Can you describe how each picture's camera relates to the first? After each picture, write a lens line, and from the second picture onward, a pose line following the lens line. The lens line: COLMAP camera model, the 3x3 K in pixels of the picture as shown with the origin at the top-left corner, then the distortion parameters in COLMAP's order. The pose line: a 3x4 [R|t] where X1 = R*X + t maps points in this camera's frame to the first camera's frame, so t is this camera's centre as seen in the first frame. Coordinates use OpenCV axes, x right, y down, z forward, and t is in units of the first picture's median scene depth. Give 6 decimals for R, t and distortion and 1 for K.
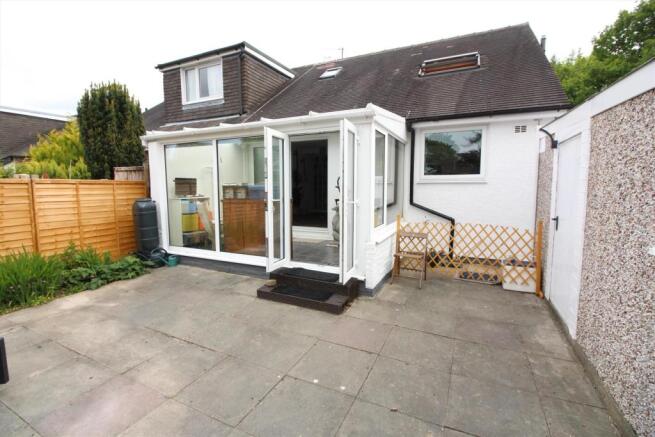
lens RADIAL K [[302.5, 0, 324.5], [0, 302.5, 215.7], [0, 0, 1]] dist [-0.006652, -0.008822]
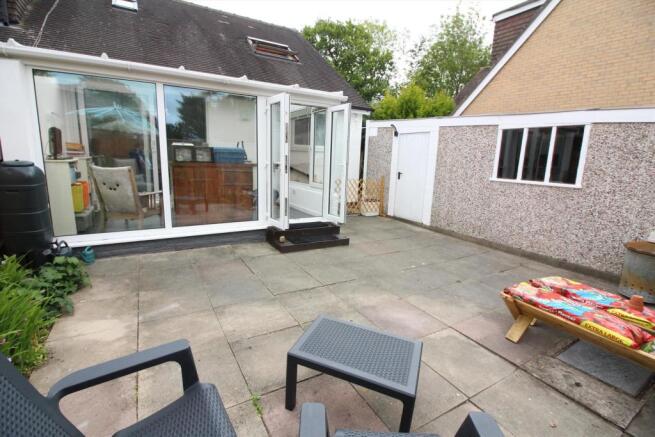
lens RADIAL K [[302.5, 0, 323.0], [0, 302.5, 214.7], [0, 0, 1]] dist [-0.006652, -0.008822]
pose [[0.552578, -0.134624, 0.822517, -1.078511], [0.046773, 0.990322, 0.130667, -0.001999], [-0.832148, -0.033732, 0.553527, 0.297410]]
